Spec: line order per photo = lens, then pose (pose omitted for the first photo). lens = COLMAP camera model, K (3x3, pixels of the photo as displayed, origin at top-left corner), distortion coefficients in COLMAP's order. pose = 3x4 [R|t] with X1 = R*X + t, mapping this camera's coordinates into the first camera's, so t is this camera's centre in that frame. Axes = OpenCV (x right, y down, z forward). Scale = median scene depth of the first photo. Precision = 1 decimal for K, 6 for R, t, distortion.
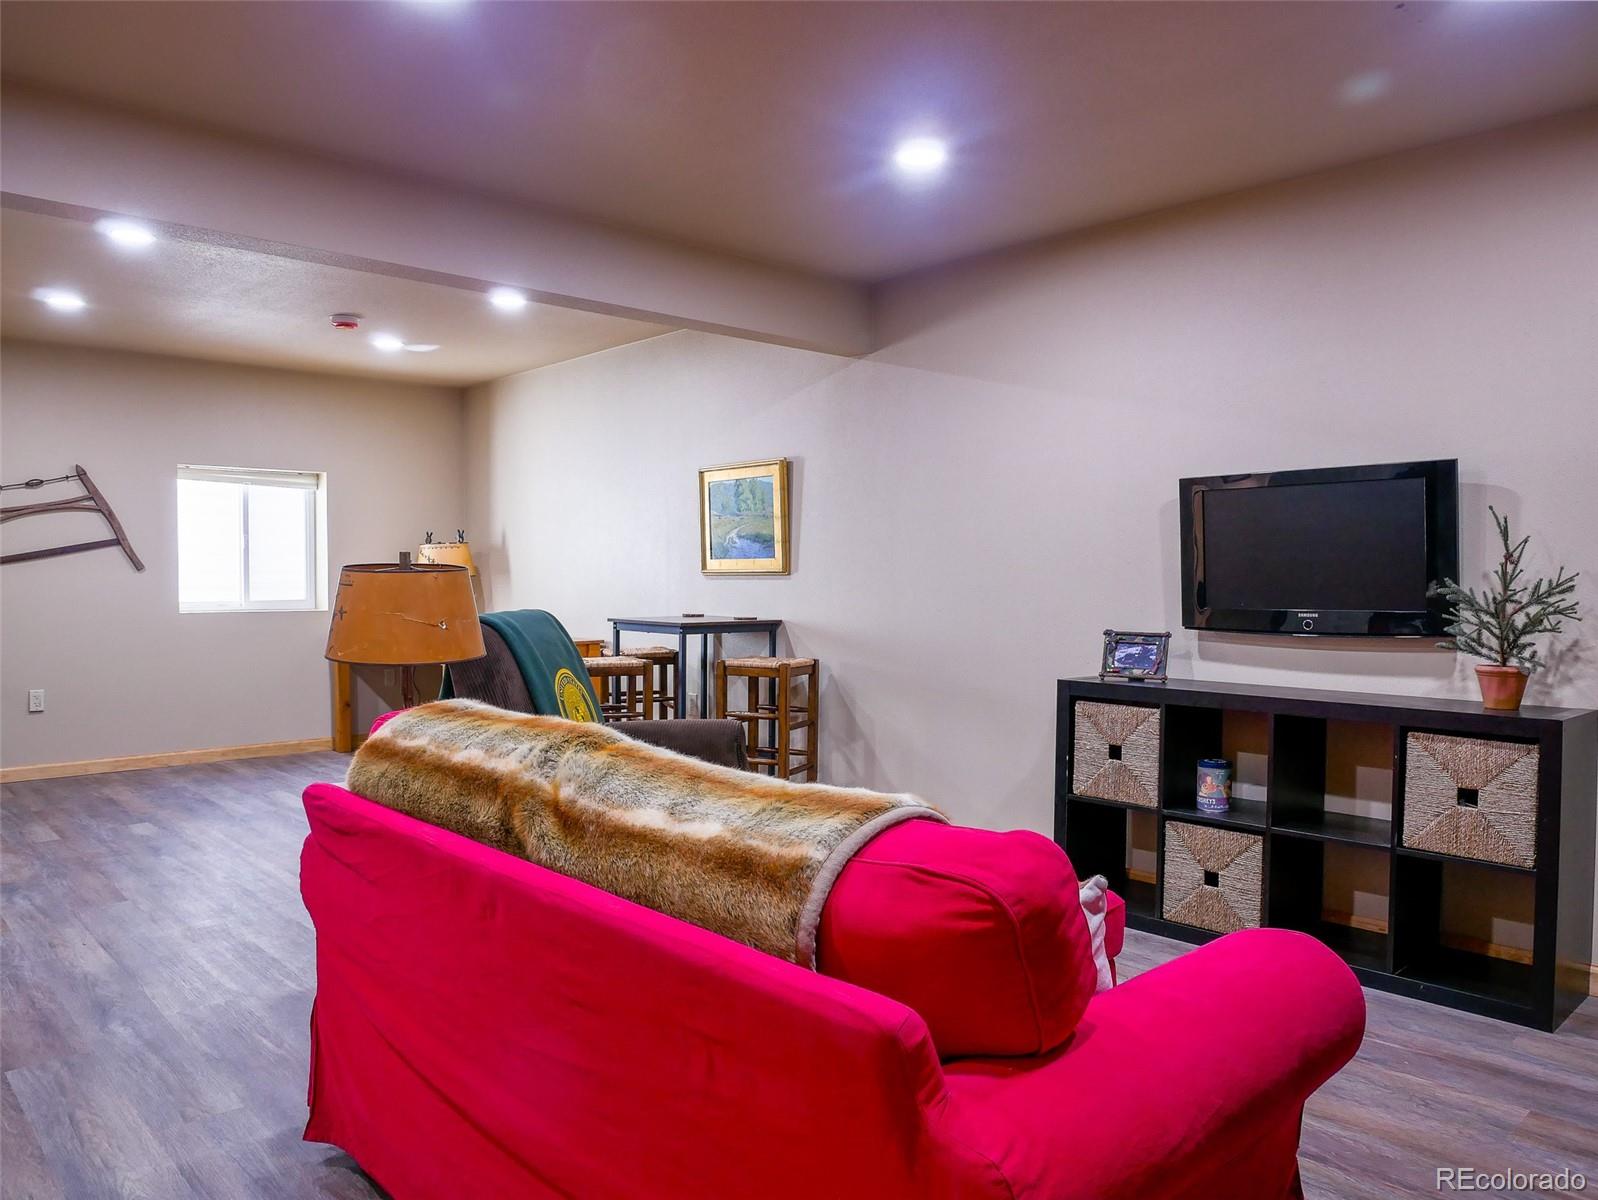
lens RADIAL K [[1154.1, 0, 811.0], [0, 1154.1, 594.6], [0, 0, 1]] dist [-0.050708, 0.019460]
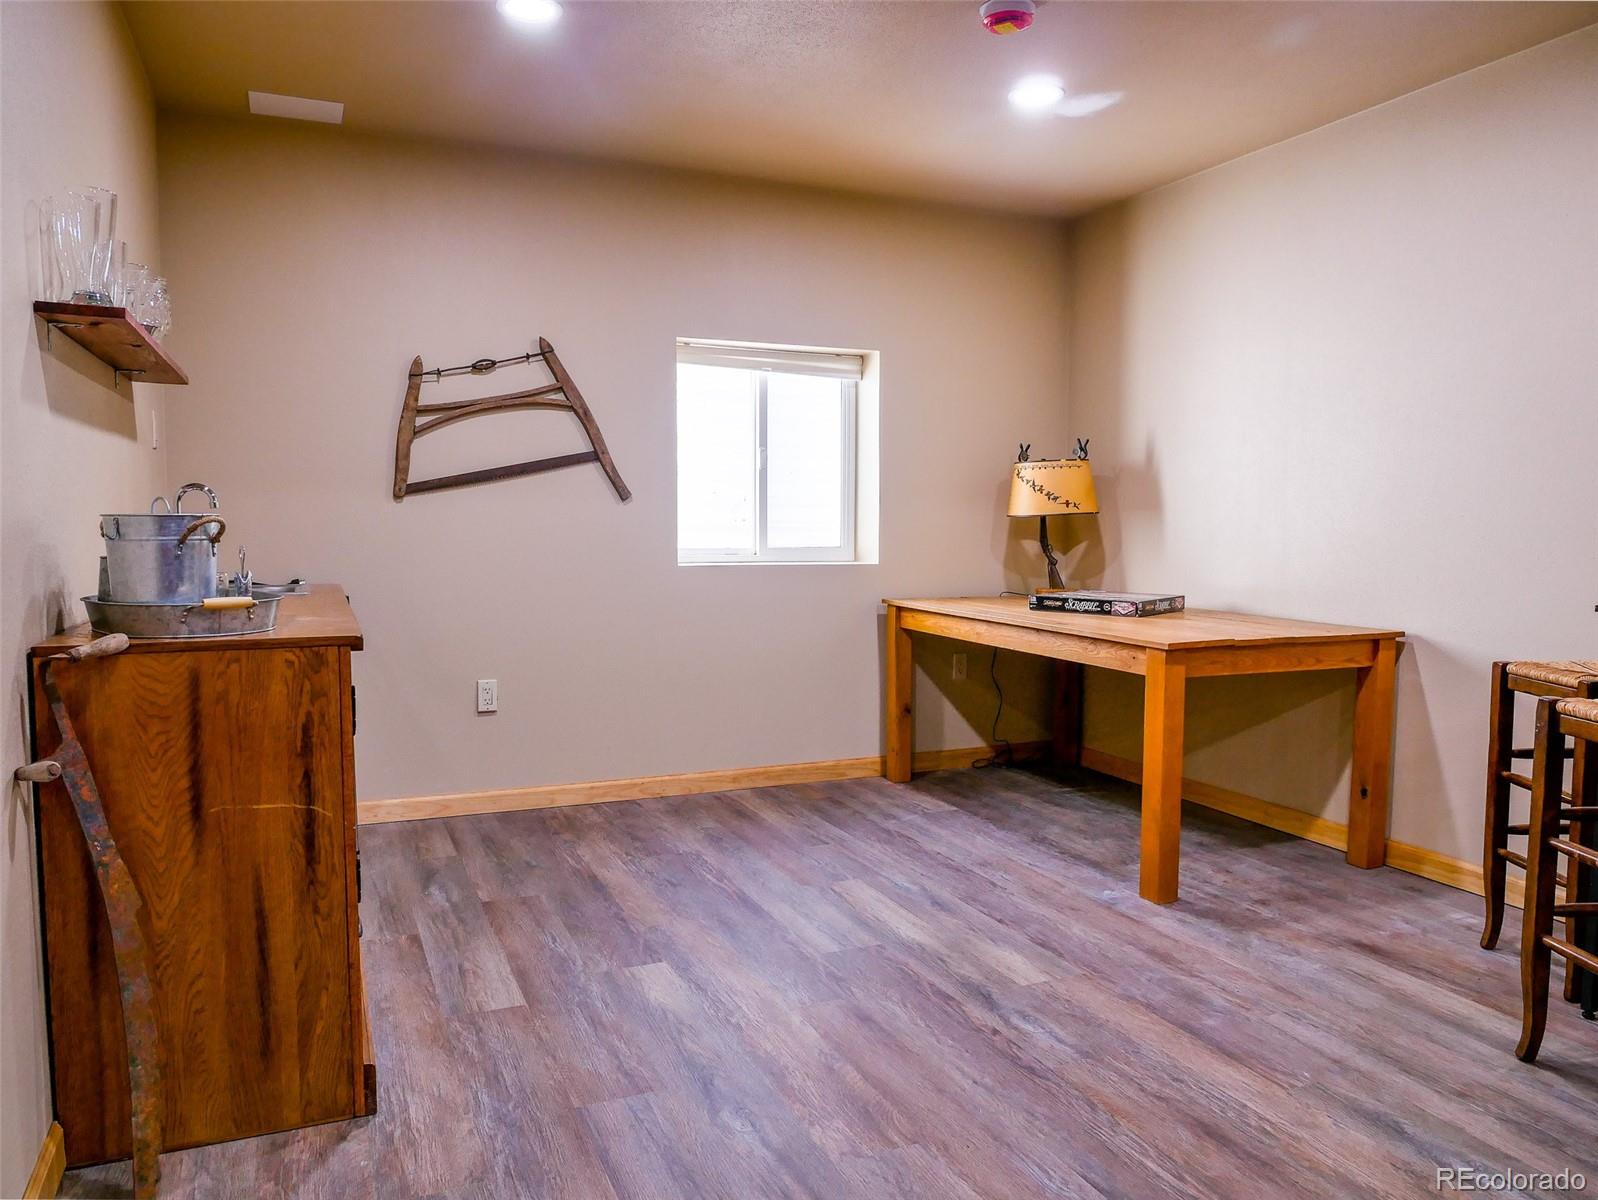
lens RADIAL K [[1154.1, 0, 791.7], [0, 1154.1, 604.7], [0, 0, 1]] dist [-0.050708, 0.019460]
pose [[0.941206, 0.034256, -0.336091, -0.282229], [-0.013817, 0.997917, 0.063019, -0.004373], [0.337550, -0.054670, 0.939719, 0.415703]]
